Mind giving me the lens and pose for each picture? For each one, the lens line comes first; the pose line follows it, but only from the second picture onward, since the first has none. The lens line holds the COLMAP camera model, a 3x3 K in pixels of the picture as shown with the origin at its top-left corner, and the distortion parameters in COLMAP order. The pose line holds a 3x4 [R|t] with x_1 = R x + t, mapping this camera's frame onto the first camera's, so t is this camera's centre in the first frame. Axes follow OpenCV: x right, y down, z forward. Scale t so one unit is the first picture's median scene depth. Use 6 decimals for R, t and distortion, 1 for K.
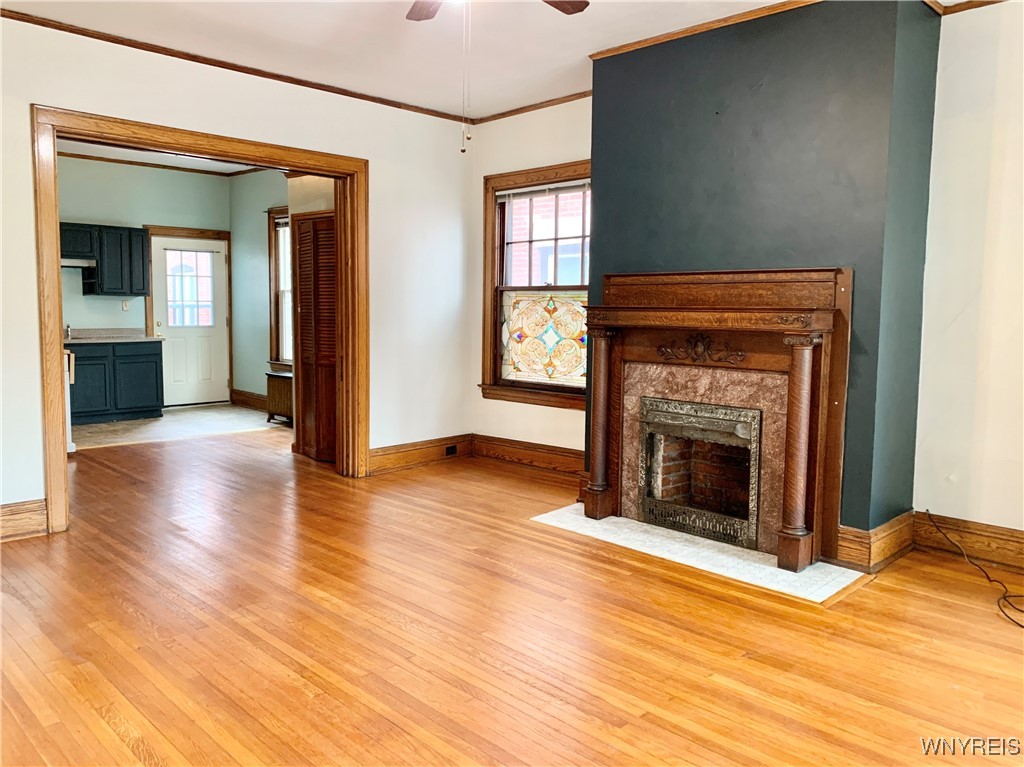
lens RADIAL K [[795.1, 0, 508.7], [0, 795.1, 383.1], [0, 0, 1]] dist [0.070279, -0.093492]
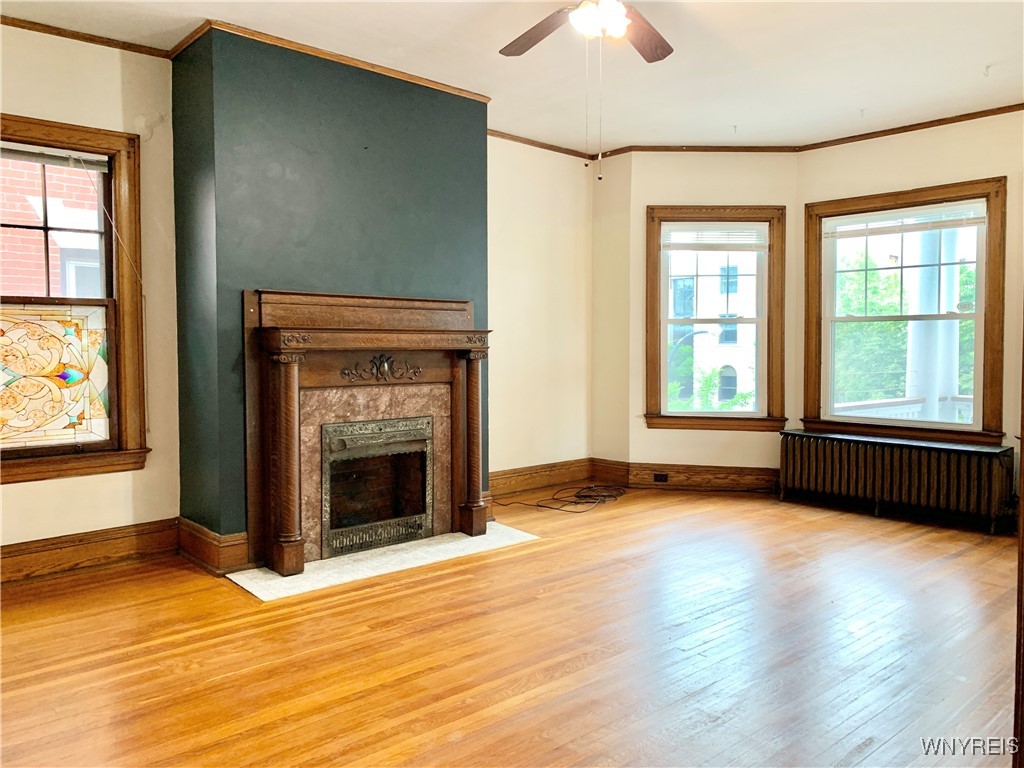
lens RADIAL K [[795.1, 0, 523.5], [0, 795.1, 381.1], [0, 0, 1]] dist [0.070279, -0.093492]
pose [[0.037545, -0.061214, 0.997418, -0.781195], [0.099026, 0.993437, 0.057242, -0.066069], [-0.994376, 0.096621, 0.043360, 0.741140]]
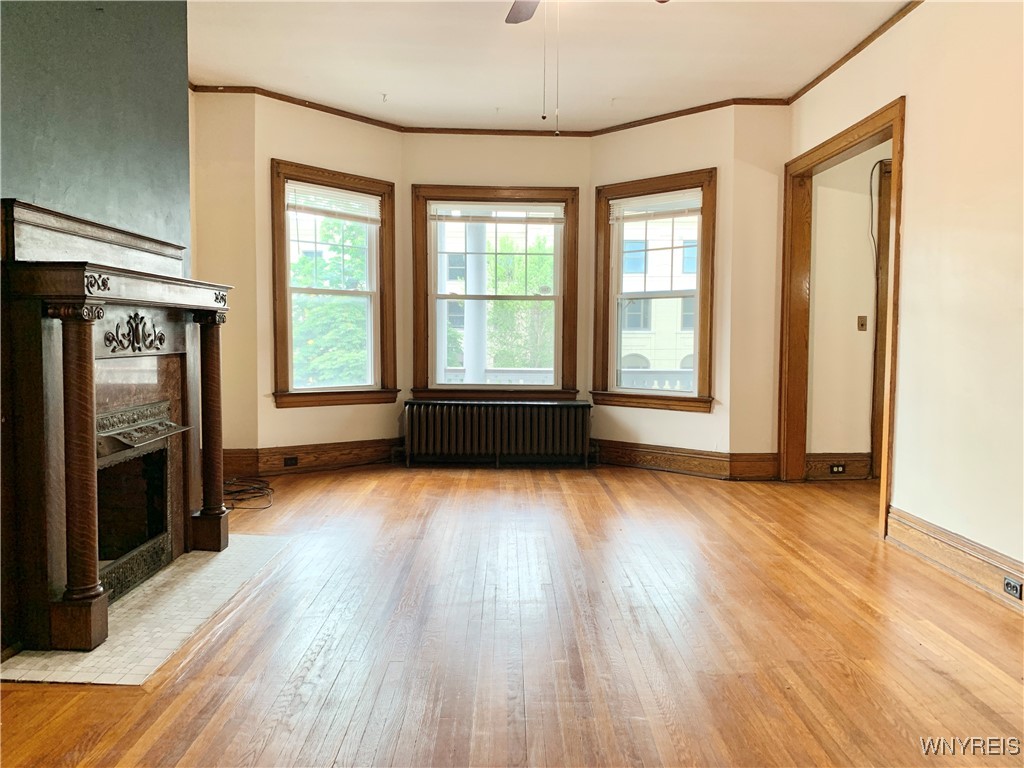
lens RADIAL K [[795.1, 0, 529.8], [0, 795.1, 385.3], [0, 0, 1]] dist [0.070279, -0.093492]
pose [[-0.736884, -0.062413, 0.673131, -0.517078], [0.048591, 0.988263, 0.144826, -0.082024], [-0.674270, 0.139428, -0.725203, 1.254163]]
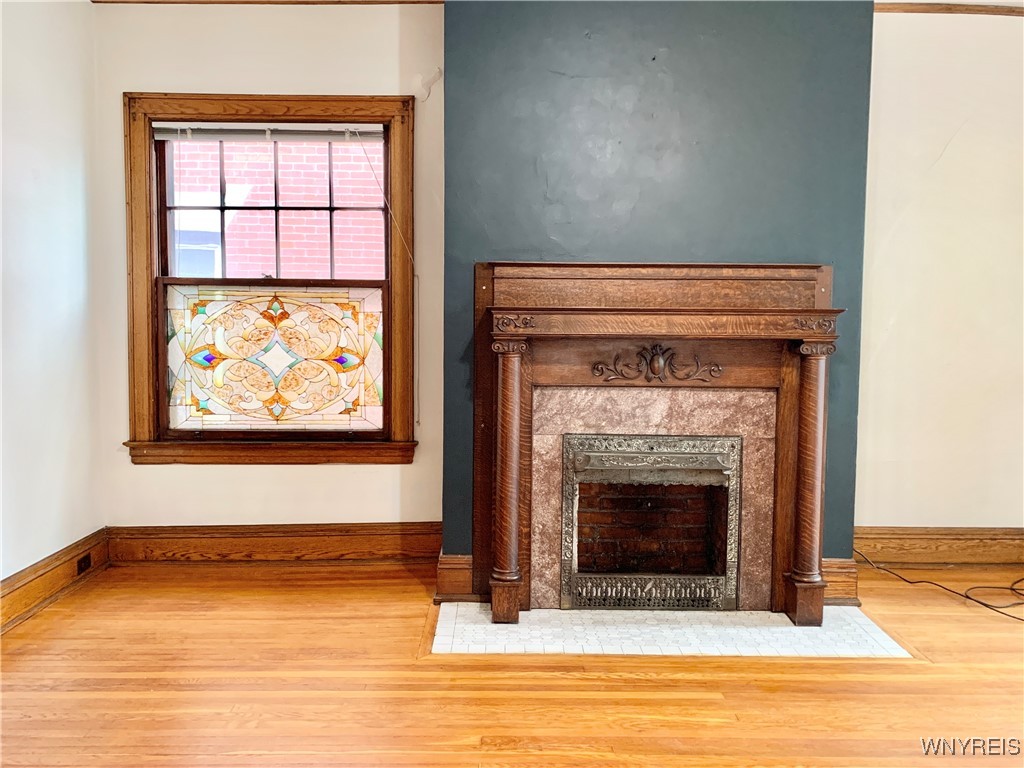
lens RADIAL K [[795.1, 0, 509.0], [0, 795.1, 380.3], [0, 0, 1]] dist [0.070279, -0.093492]
pose [[0.691502, -0.052326, 0.720477, -0.391998], [0.069982, 0.997534, 0.005280, -0.040219], [-0.718977, 0.046770, 0.693459, 0.553495]]
